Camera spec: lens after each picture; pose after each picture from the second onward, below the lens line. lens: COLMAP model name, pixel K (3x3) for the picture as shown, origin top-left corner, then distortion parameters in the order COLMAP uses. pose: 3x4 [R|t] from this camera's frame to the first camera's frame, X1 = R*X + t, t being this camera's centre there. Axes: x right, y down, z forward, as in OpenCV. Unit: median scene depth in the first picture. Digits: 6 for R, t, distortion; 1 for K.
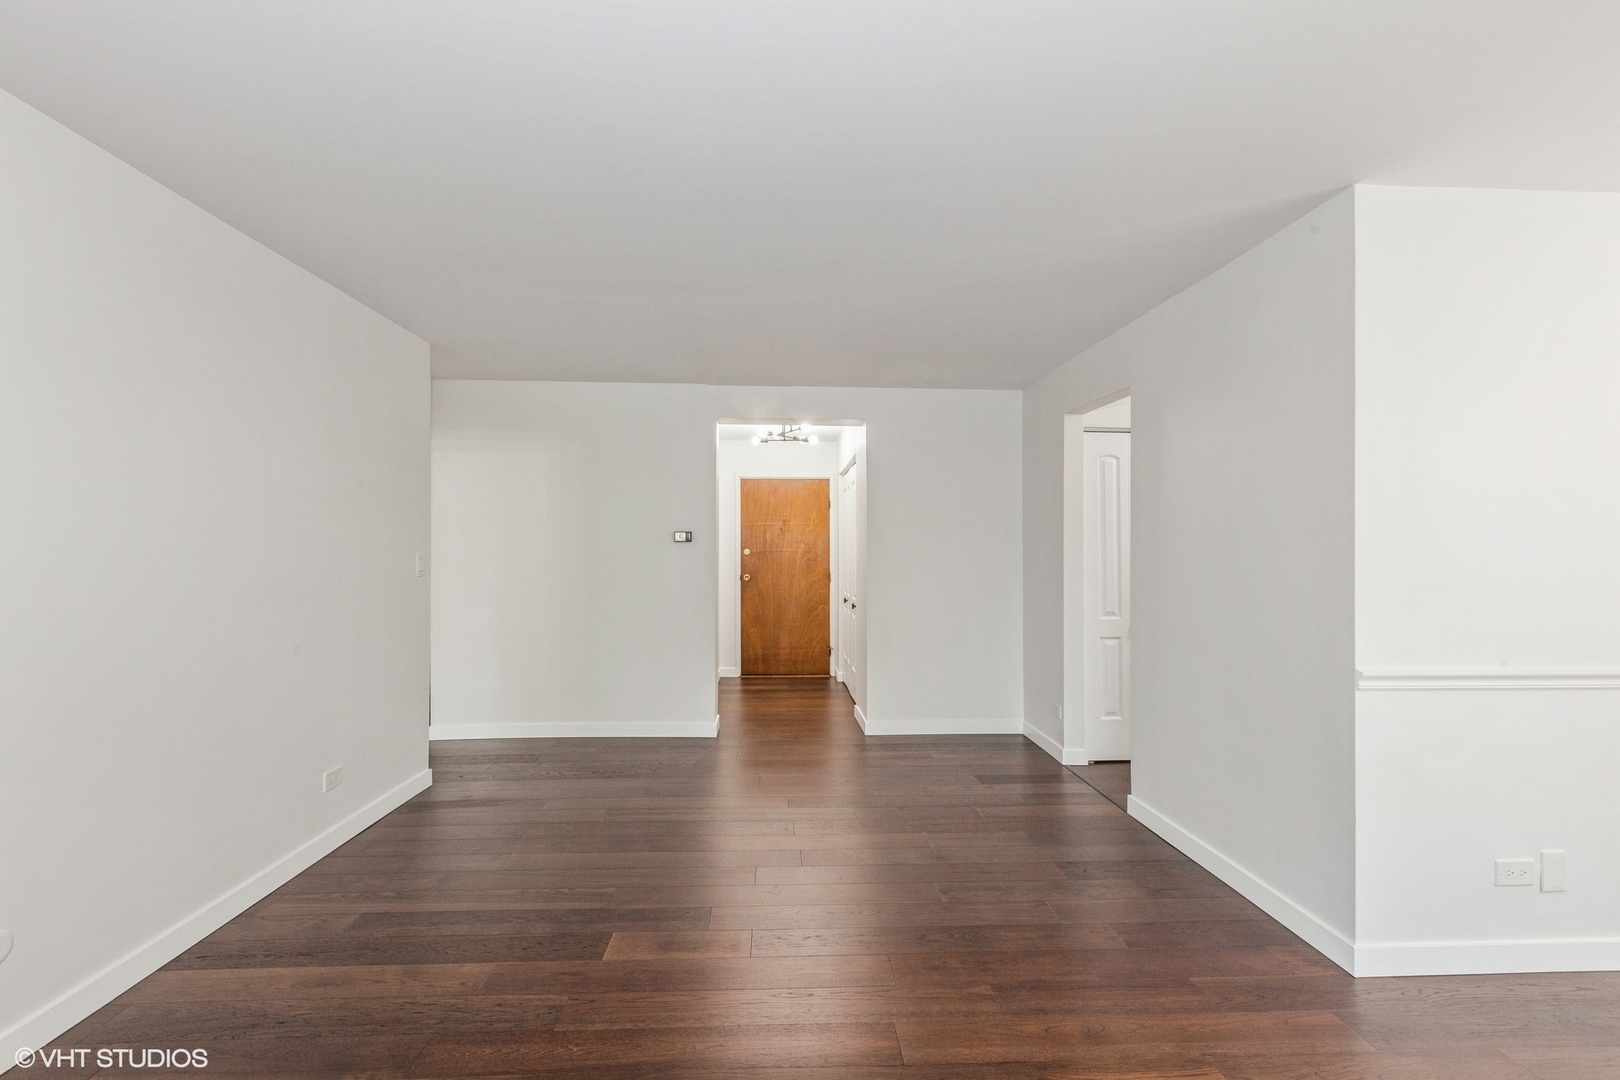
lens RADIAL K [[723.6, 0, 810.0], [0, 723.6, 540.0], [0, 0, 1]] dist [0.000874, 0.000347]
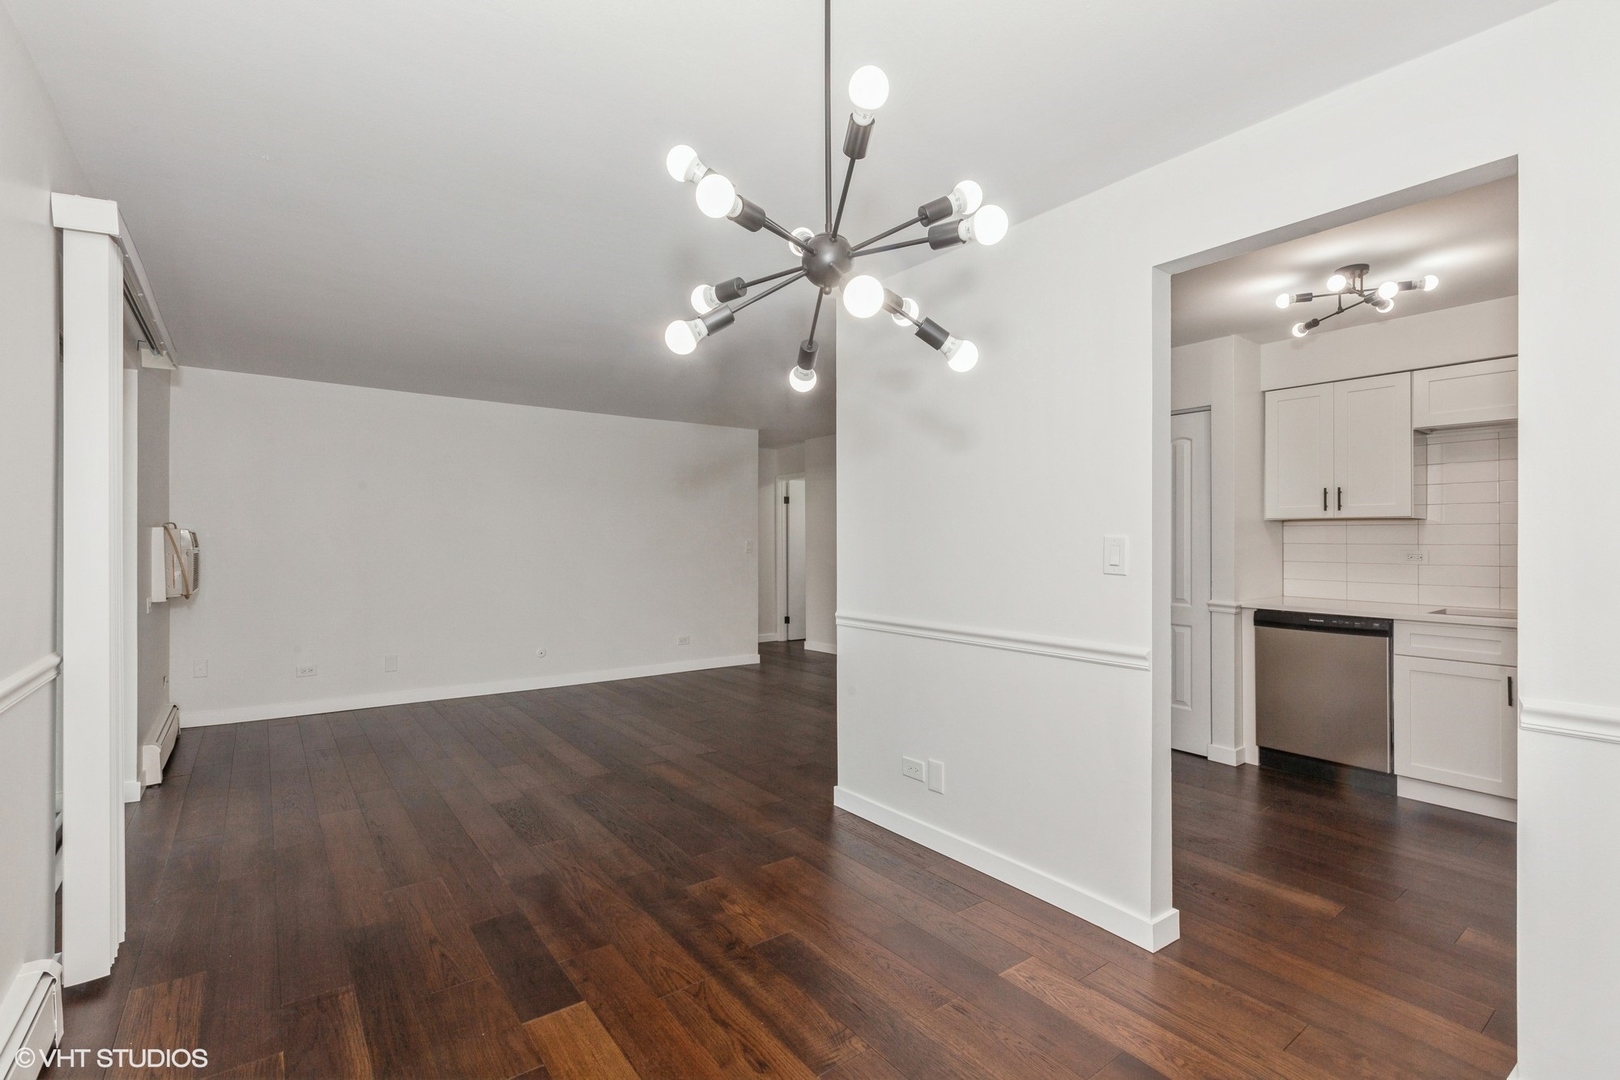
lens RADIAL K [[724.9, 0, 808.9], [0, 724.9, 533.8], [0, 0, 1]] dist [0.007365, -0.000196]
pose [[0.566554, -0.013782, -0.823909, 0.848110], [0.021341, 0.999770, -0.002049, 0.004138], [0.823748, -0.016422, 0.566718, 0.025084]]
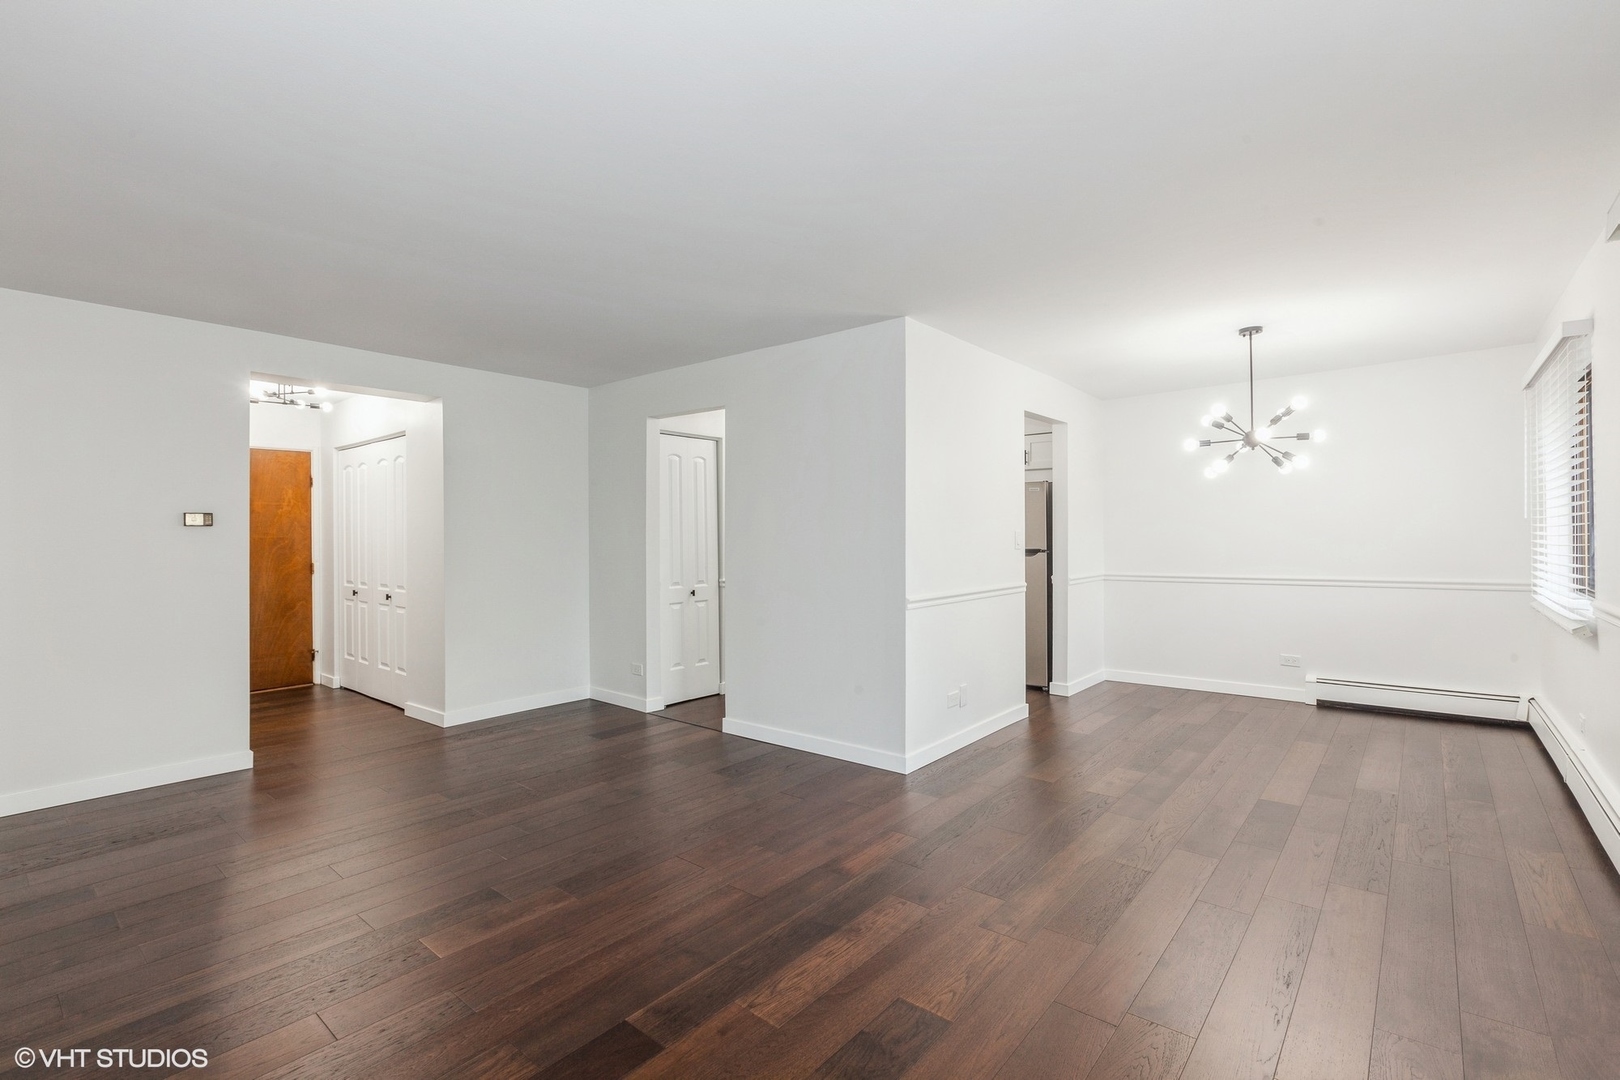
lens RADIAL K [[723.6, 0, 810.0], [0, 723.6, 540.0], [0, 0, 1]] dist [0.000874, 0.000347]
pose [[0.682335, -0.015470, 0.730876, -0.295770], [0.000421, 0.999784, 0.020768, 0.001668], [-0.731040, -0.013863, 0.682194, -0.004327]]
